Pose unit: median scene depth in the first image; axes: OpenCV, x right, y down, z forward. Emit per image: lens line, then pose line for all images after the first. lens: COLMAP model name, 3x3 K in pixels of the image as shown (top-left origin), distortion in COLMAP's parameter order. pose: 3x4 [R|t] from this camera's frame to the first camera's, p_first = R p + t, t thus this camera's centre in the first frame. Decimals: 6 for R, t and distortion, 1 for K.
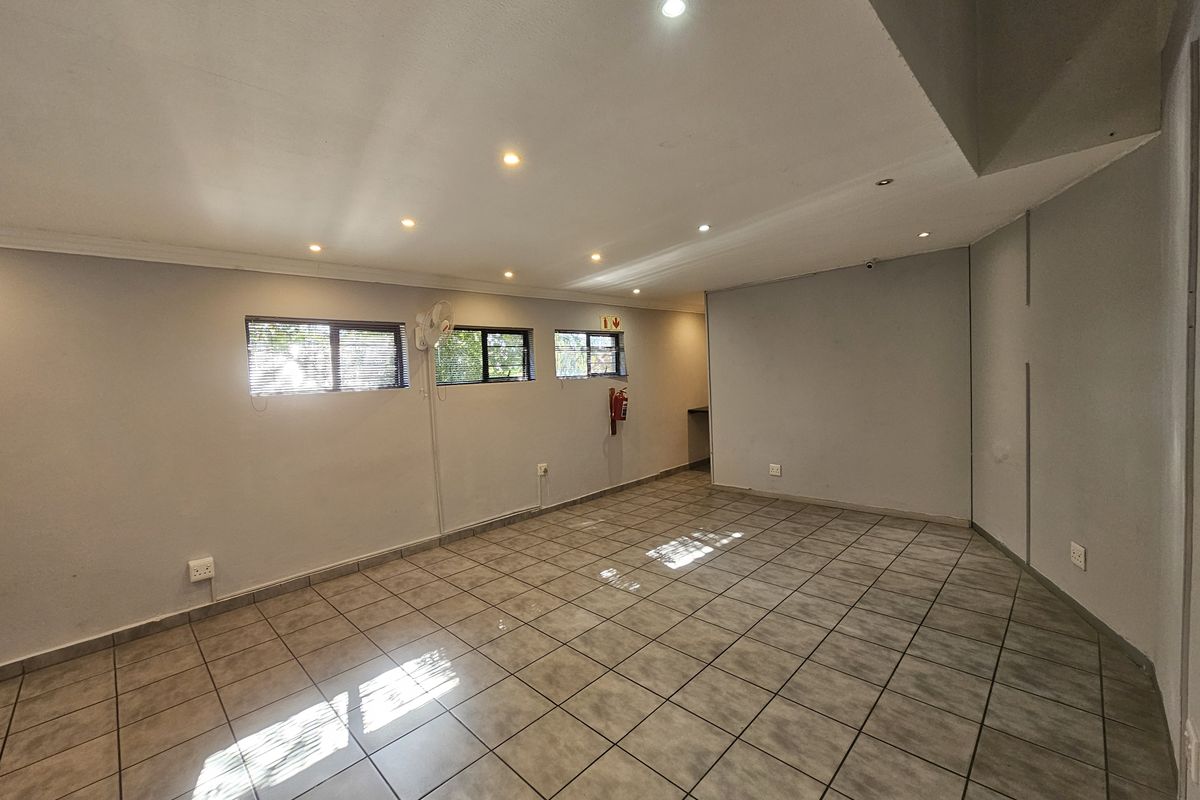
lens RADIAL K [[491.4, 0, 597.8], [0, 491.4, 392.3], [0, 0, 1]] dist [-0.007499, 0.000215]
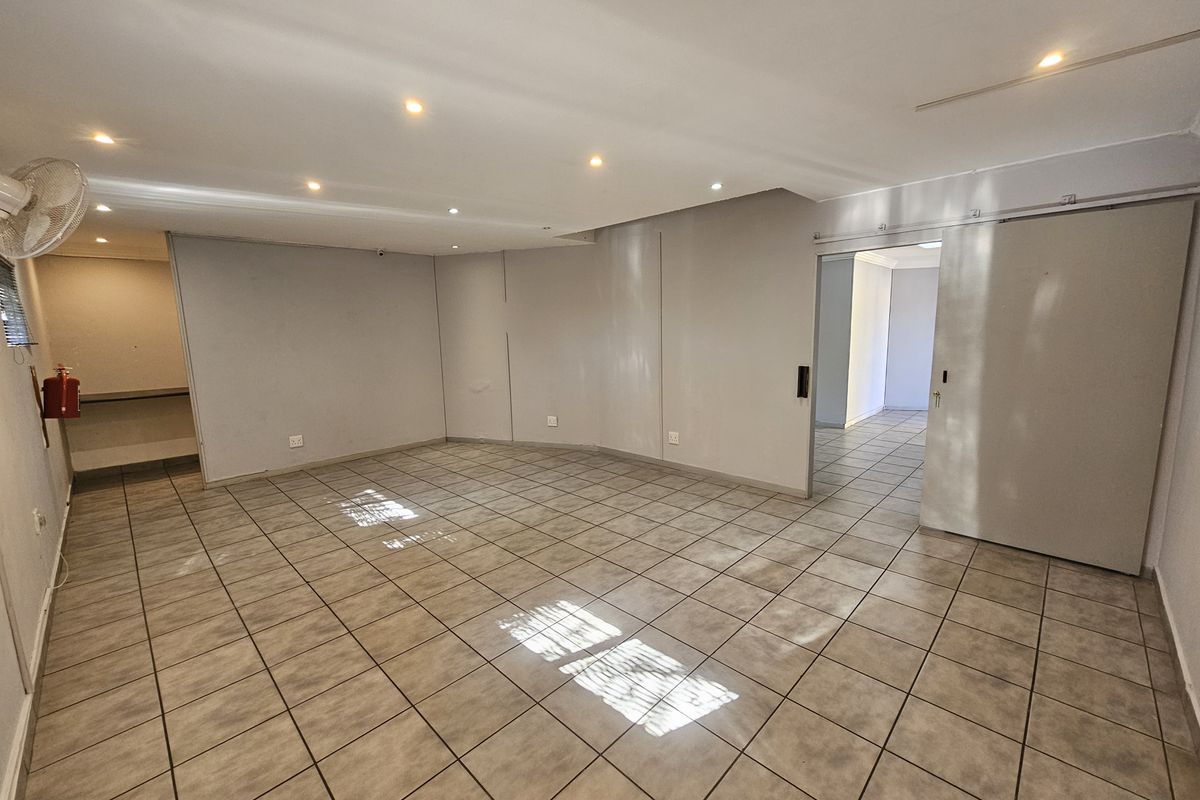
lens RADIAL K [[491.4, 0, 598.2], [0, 491.4, 400.1], [0, 0, 1]] dist [-0.007499, 0.000215]
pose [[-0.001804, -0.103377, 0.994641, -0.850131], [0.061269, 0.992762, 0.103293, 0.017426], [-0.998120, 0.061127, 0.004542, 0.554416]]
